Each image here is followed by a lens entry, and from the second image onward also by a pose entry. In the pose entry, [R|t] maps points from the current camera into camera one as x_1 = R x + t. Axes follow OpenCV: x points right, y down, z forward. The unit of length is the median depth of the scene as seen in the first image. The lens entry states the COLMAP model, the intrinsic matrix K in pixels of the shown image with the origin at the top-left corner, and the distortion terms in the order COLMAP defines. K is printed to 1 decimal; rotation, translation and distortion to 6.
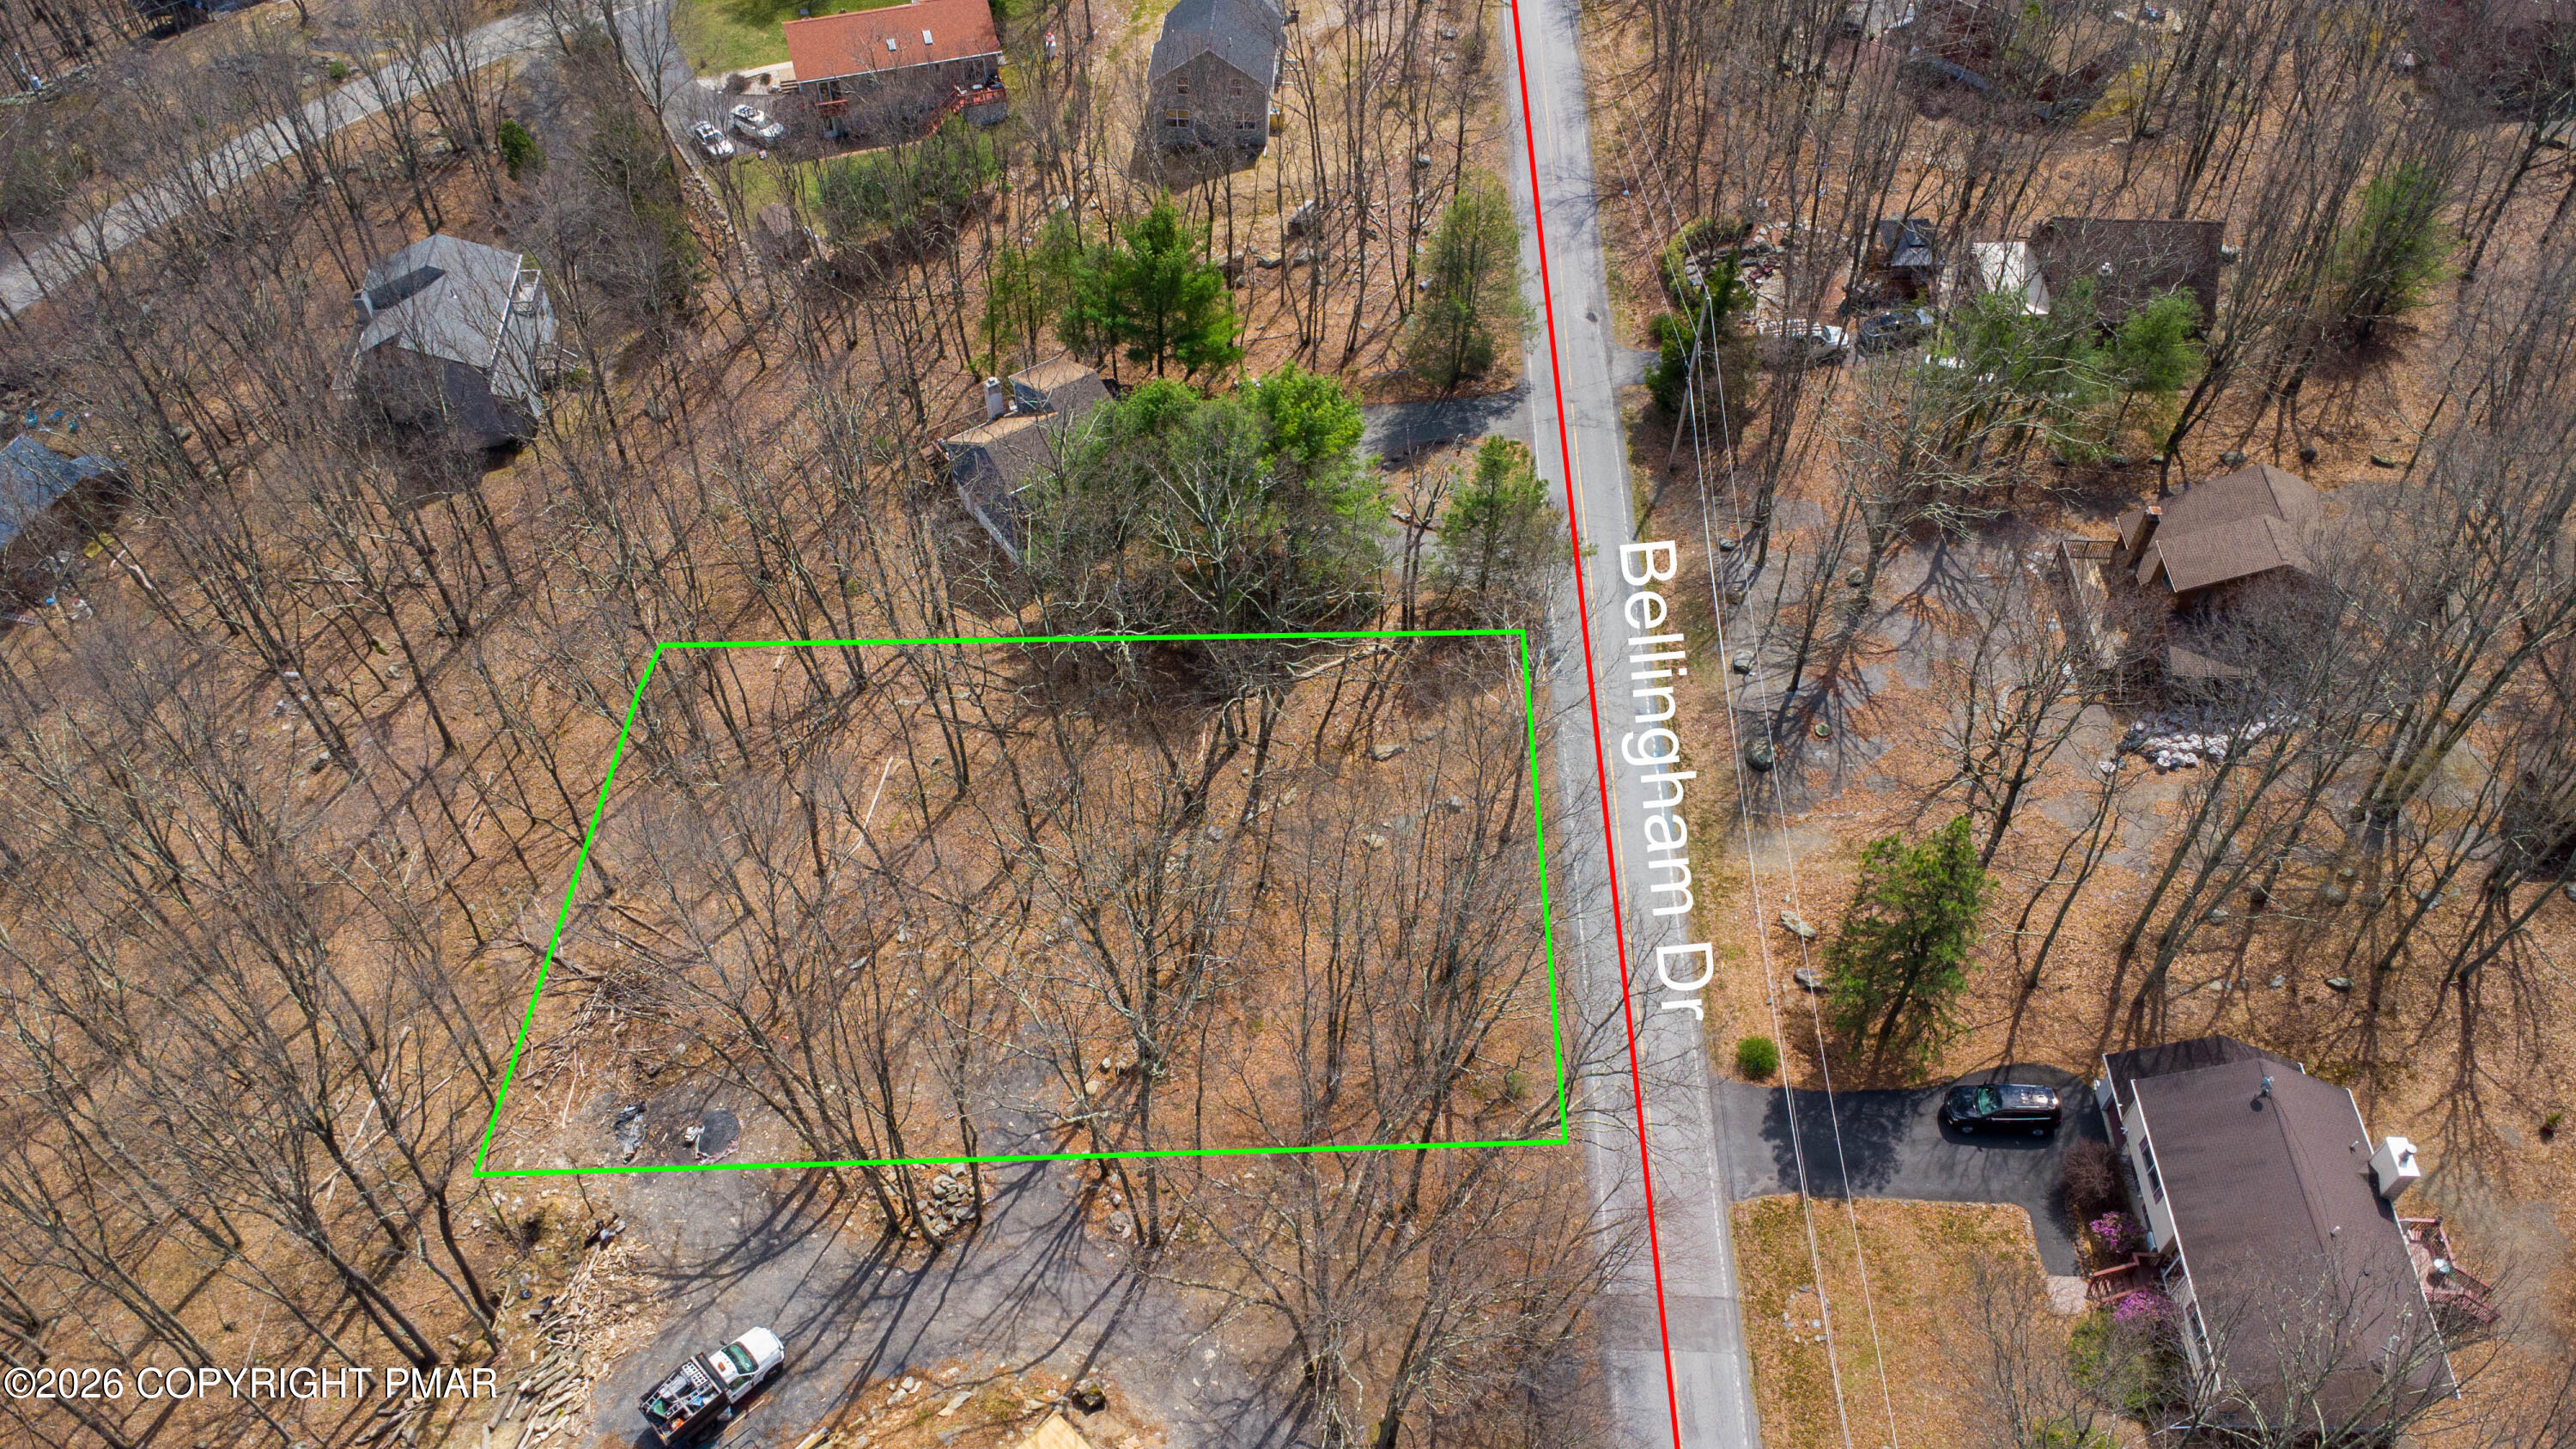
lens RADIAL K [[1843.9, 0, 1289.5], [0, 1843.9, 734.1], [0, 0, 1]] dist [0.040837, -0.046287]
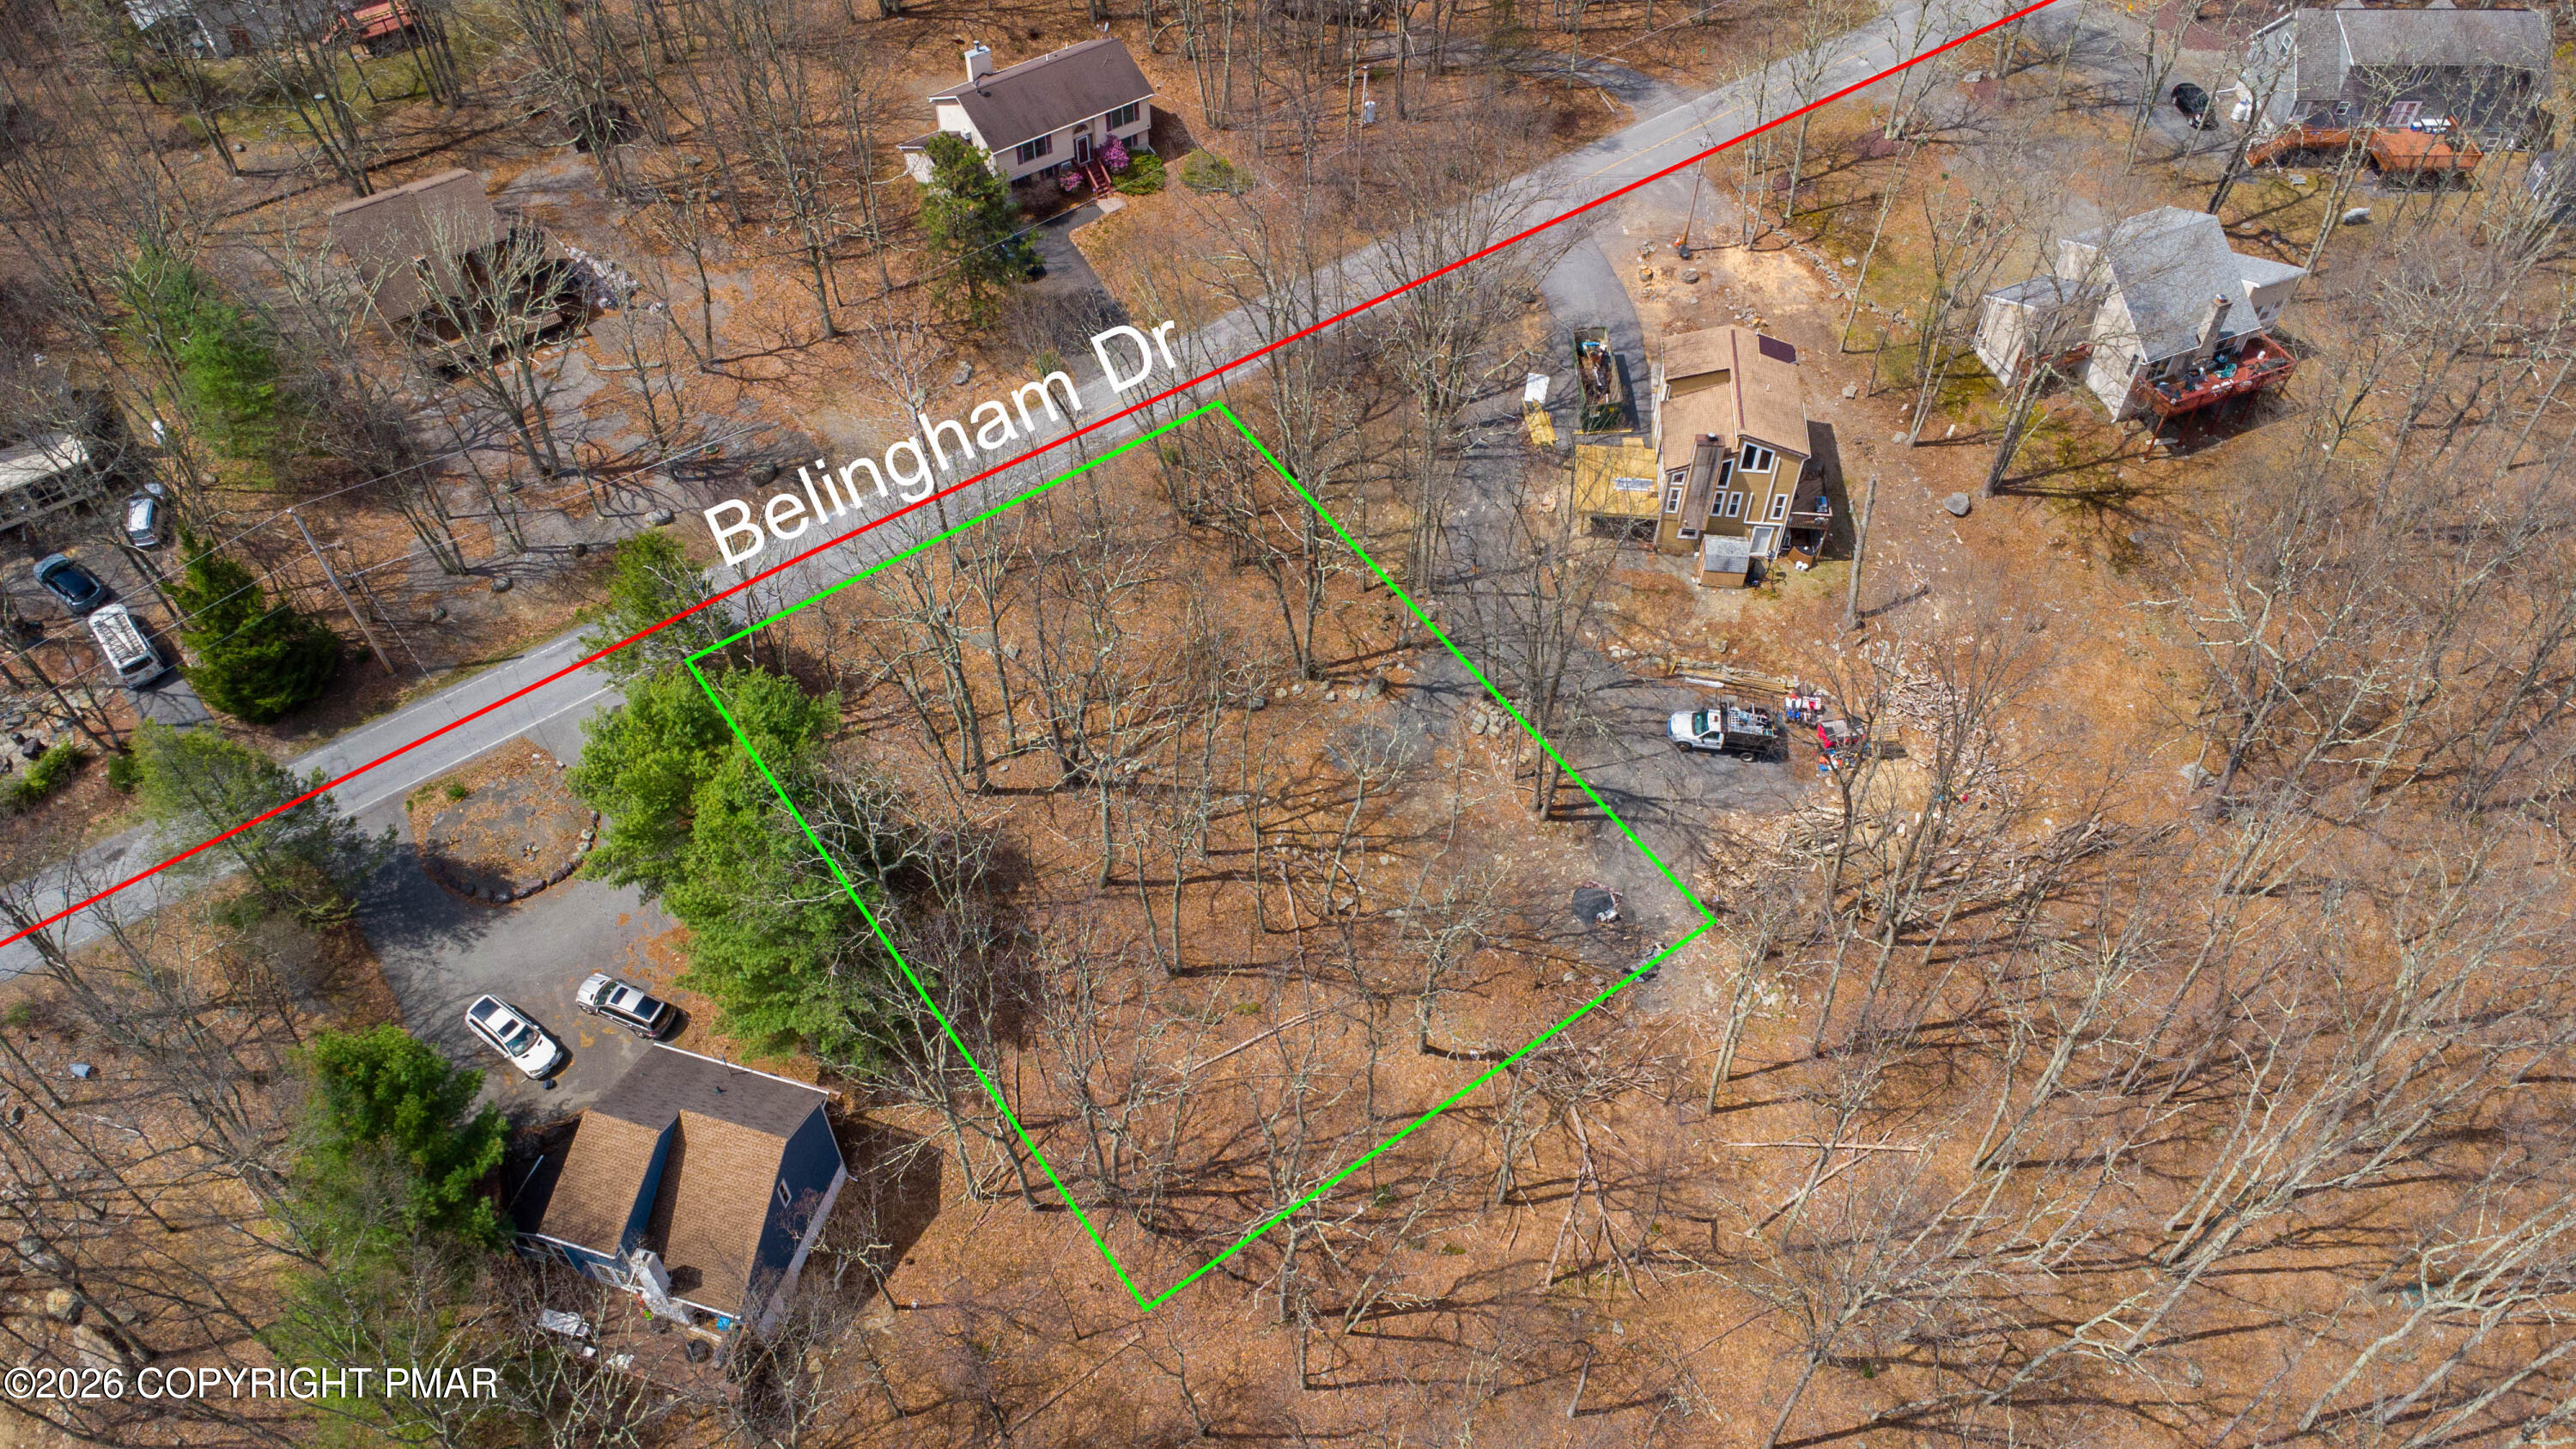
lens RADIAL K [[1882.3, 0, 1288.0], [0, 1882.3, 724.5], [0, 0, 1]] dist [0.009699, 0.002199]
pose [[-0.628544, -0.586380, 0.510970, -0.725157], [0.586357, 0.074377, 0.806631, -0.825758], [-0.510997, 0.806614, 0.297079, 0.694095]]
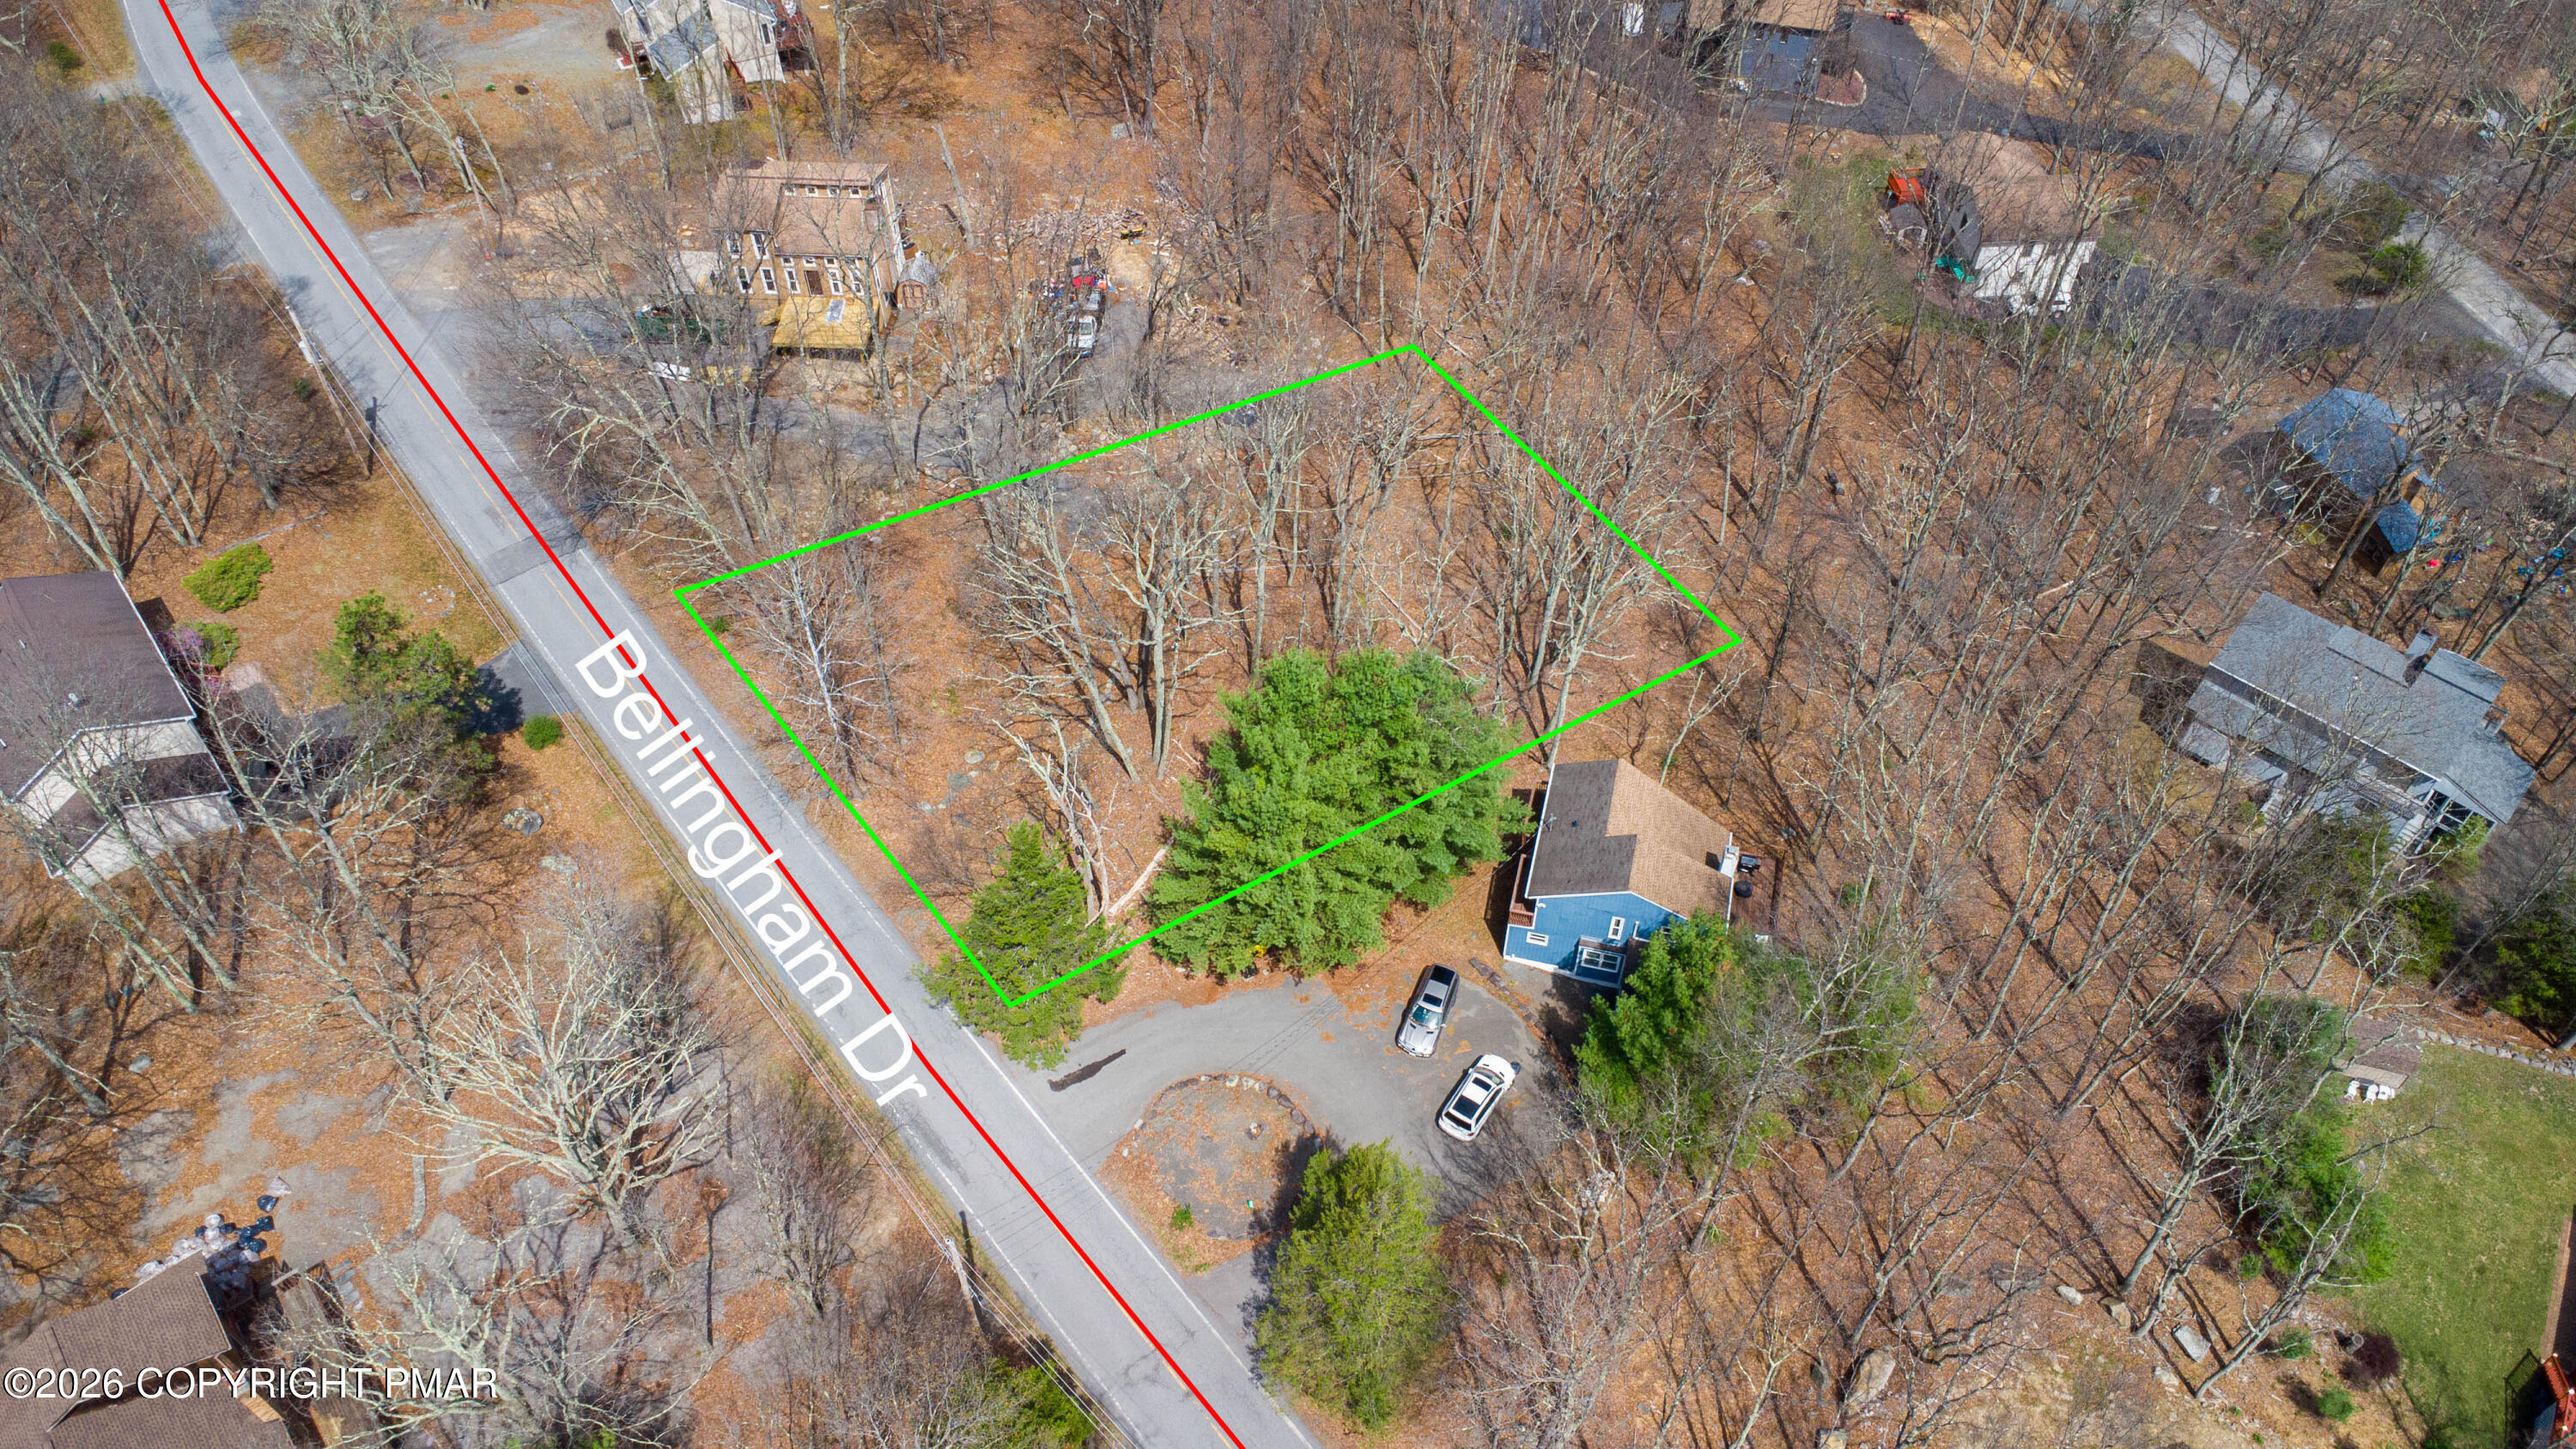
lens RADIAL K [[1843.9, 0, 1289.5], [0, 1843.9, 734.1], [0, 0, 1]] dist [0.040837, -0.046287]
pose [[-0.747014, 0.503665, -0.433926, 0.400418], [-0.503432, -0.002273, 0.864032, -1.040309], [0.434196, 0.863896, 0.255259, 0.893259]]
